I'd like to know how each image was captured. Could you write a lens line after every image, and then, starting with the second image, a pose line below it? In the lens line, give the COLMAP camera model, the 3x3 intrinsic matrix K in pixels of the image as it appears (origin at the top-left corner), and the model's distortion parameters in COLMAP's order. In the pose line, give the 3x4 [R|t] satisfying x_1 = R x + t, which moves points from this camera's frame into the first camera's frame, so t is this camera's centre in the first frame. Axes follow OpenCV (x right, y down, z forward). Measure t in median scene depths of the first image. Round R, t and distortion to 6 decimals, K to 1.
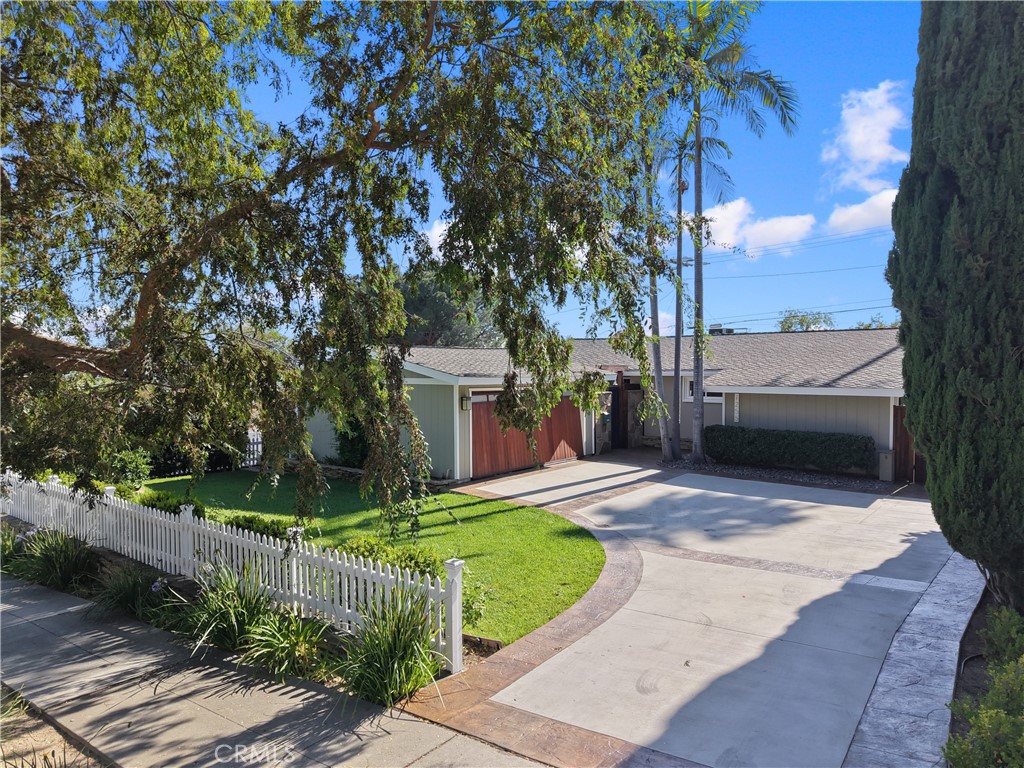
lens RADIAL K [[690.4, 0, 512.0], [0, 690.4, 384.0], [0, 0, 1]] dist [0.001389, -0.001122]
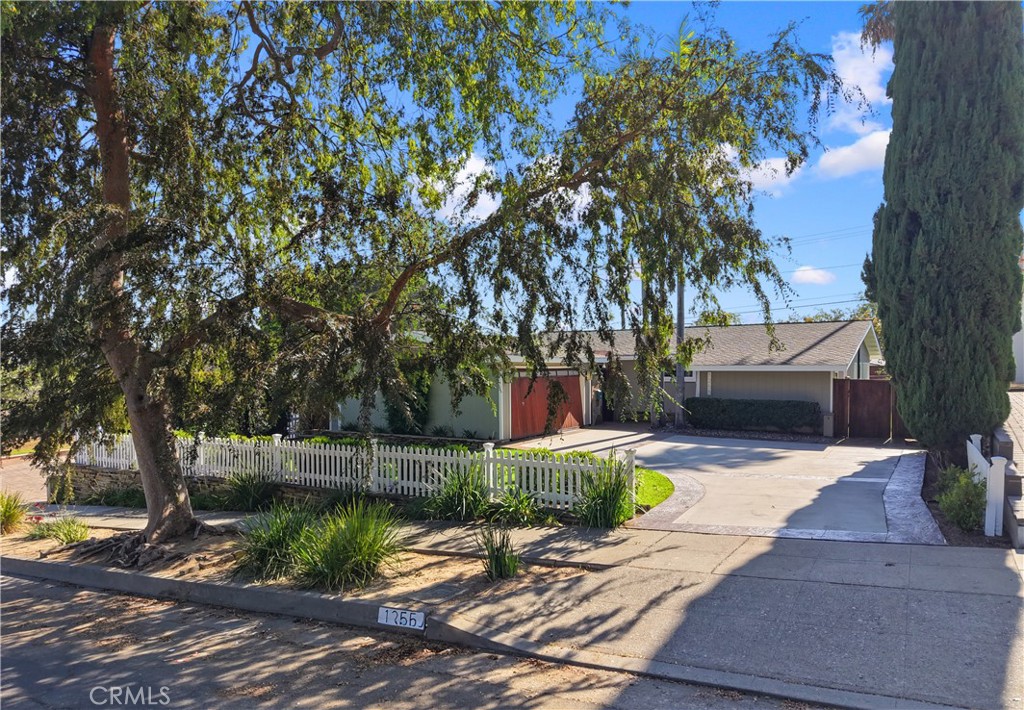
lens RADIAL K [[679.6, 0, 511.6], [0, 679.6, 380.2], [0, 0, 1]] dist [-0.002612, -0.003750]
pose [[0.993363, -0.004013, 0.114953, -0.464290], [0.004319, 0.999988, -0.002411, 0.084514], [-0.114942, 0.002891, 0.993368, -0.458385]]
